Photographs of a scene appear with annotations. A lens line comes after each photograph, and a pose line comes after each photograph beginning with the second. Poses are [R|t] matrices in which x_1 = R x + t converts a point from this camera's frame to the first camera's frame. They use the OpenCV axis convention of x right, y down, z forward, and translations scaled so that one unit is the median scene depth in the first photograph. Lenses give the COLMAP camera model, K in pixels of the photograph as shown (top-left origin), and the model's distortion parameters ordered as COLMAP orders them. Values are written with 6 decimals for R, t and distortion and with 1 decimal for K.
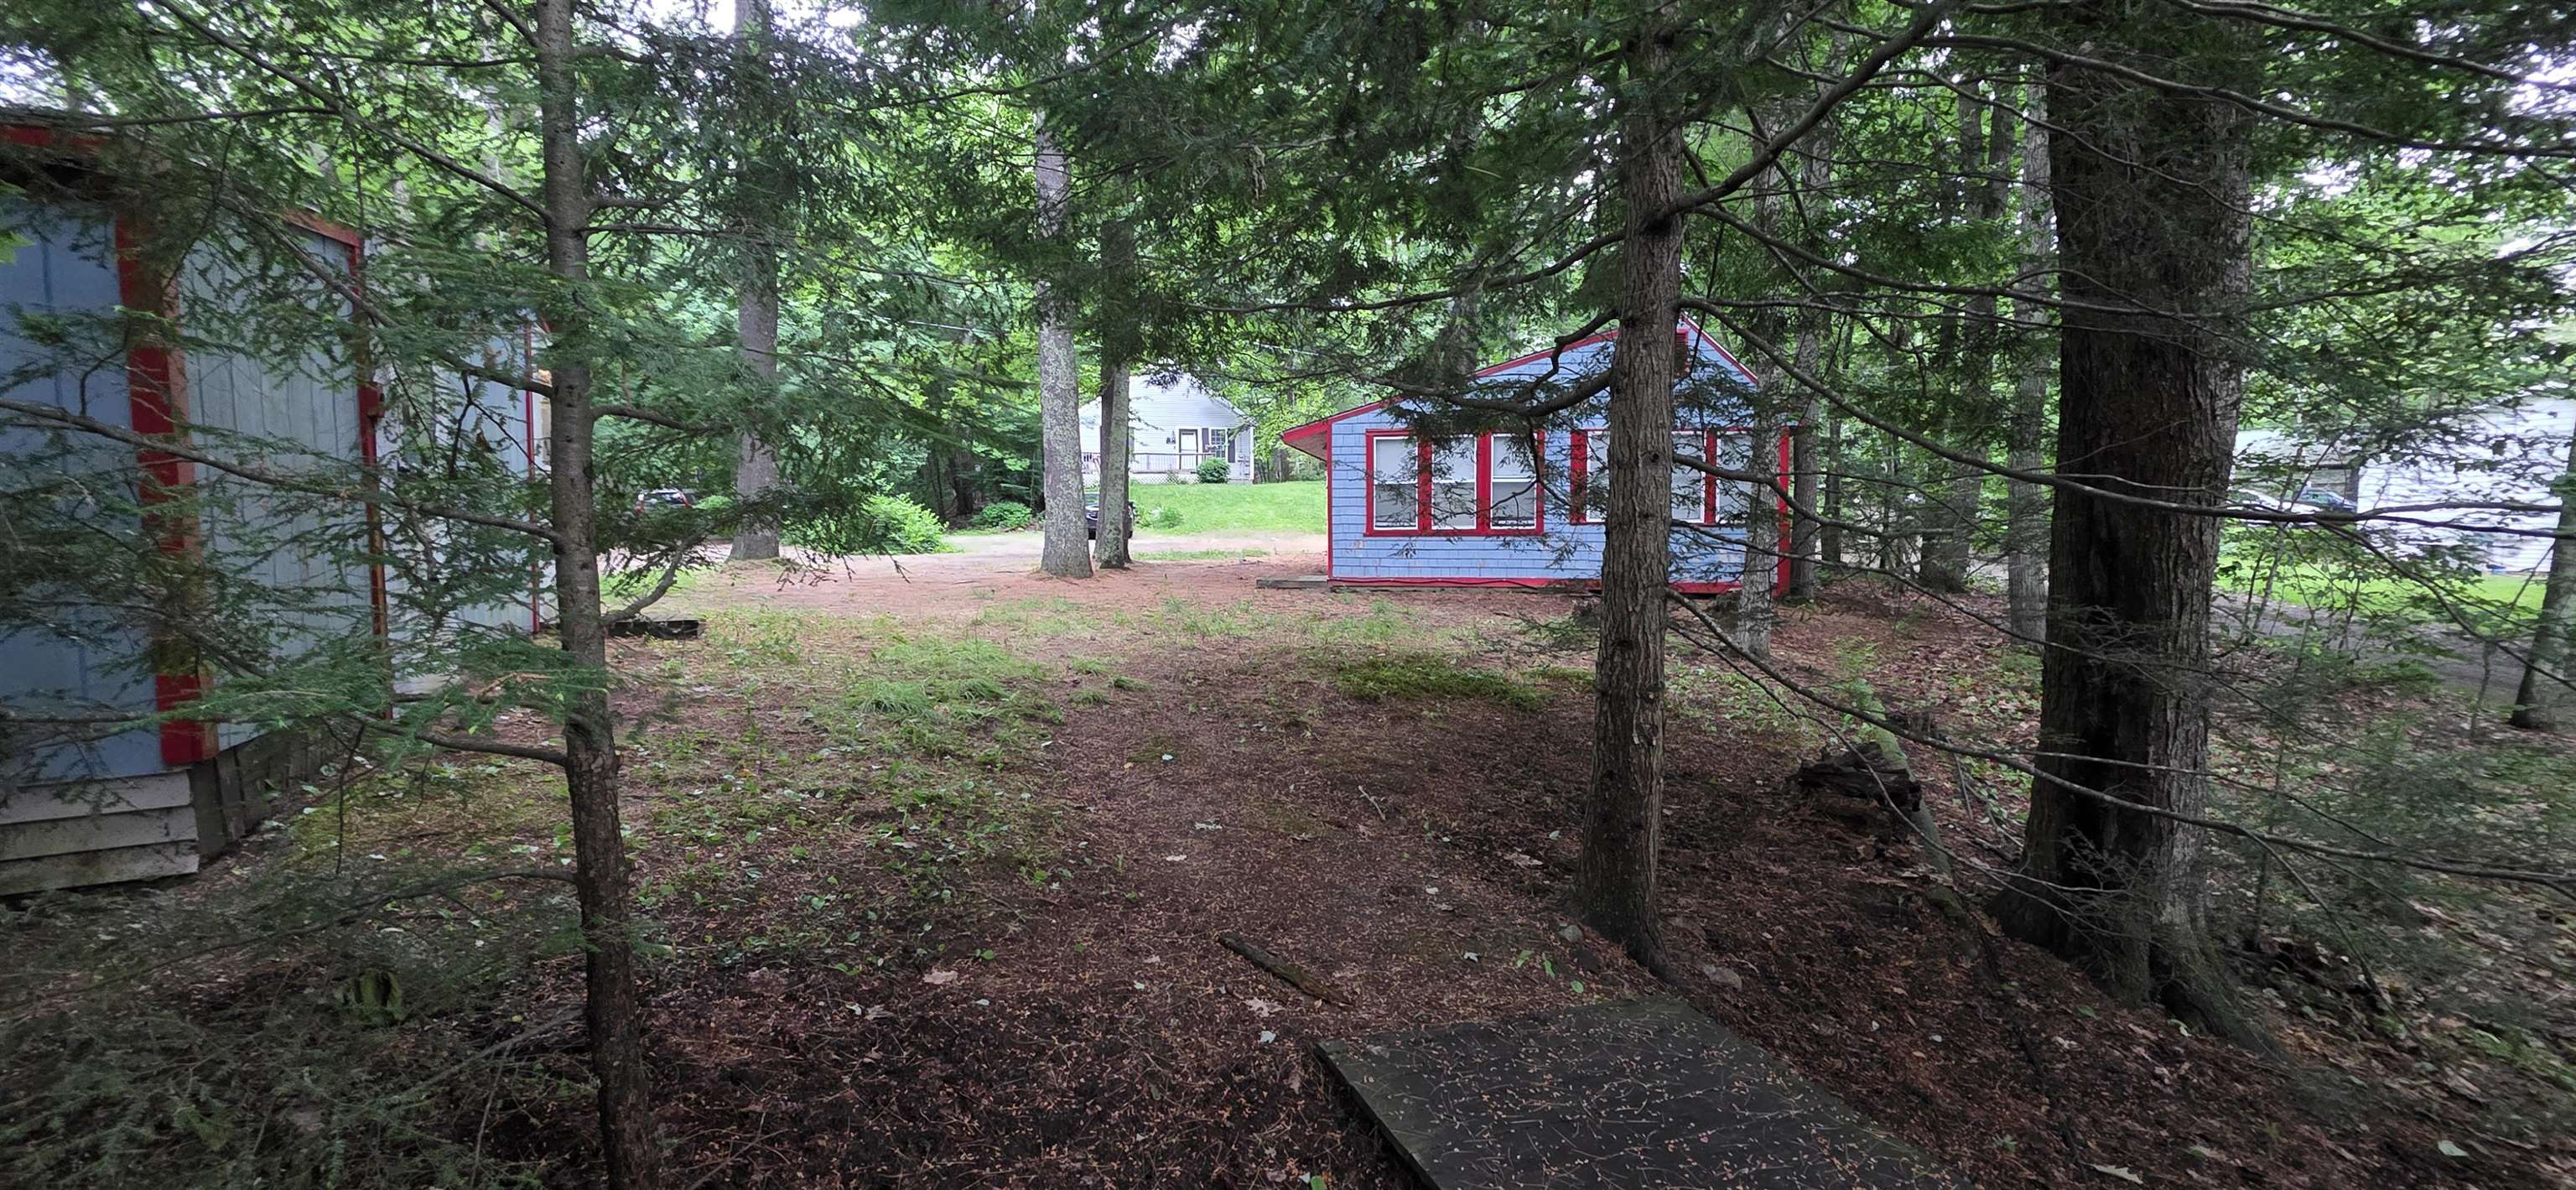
lens RADIAL K [[1027.6, 0, 1306.3], [0, 1027.6, 597.8], [0, 0, 1]] dist [0.002044, -0.000255]
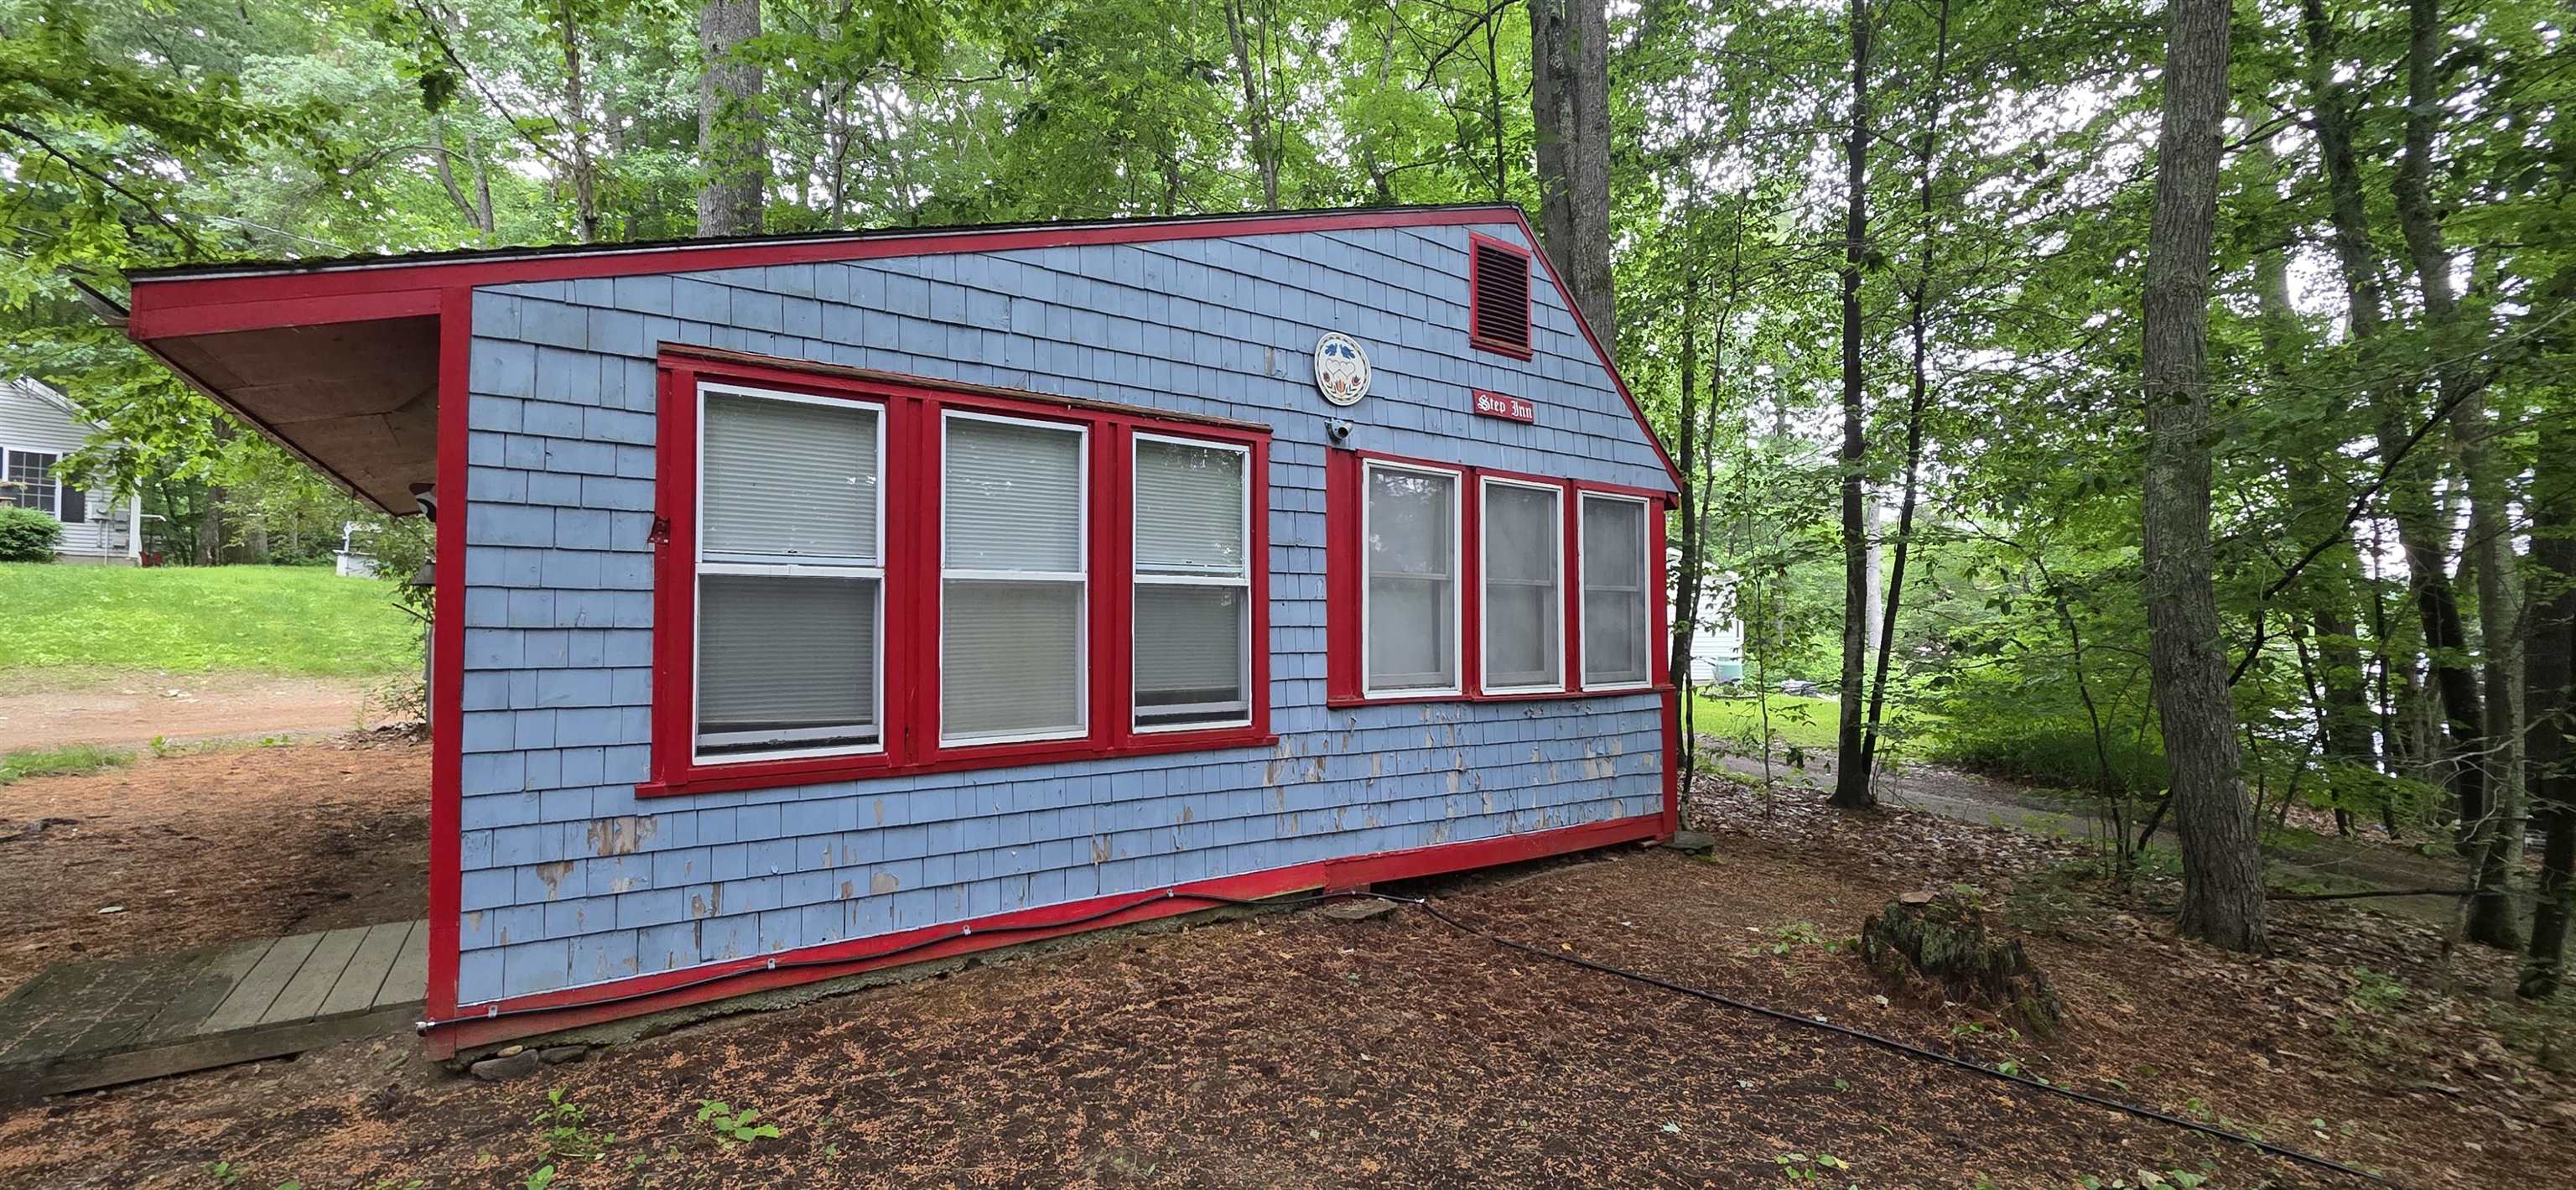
lens RADIAL K [[1027.6, 0, 1306.3], [0, 1027.6, 597.8], [0, 0, 1]] dist [0.002044, -0.000255]
pose [[0.703229, 0.024119, 0.710554, -0.003668], [0.048013, 0.995532, -0.081311, -0.079018], [-0.709340, 0.091296, 0.698929, 0.731965]]
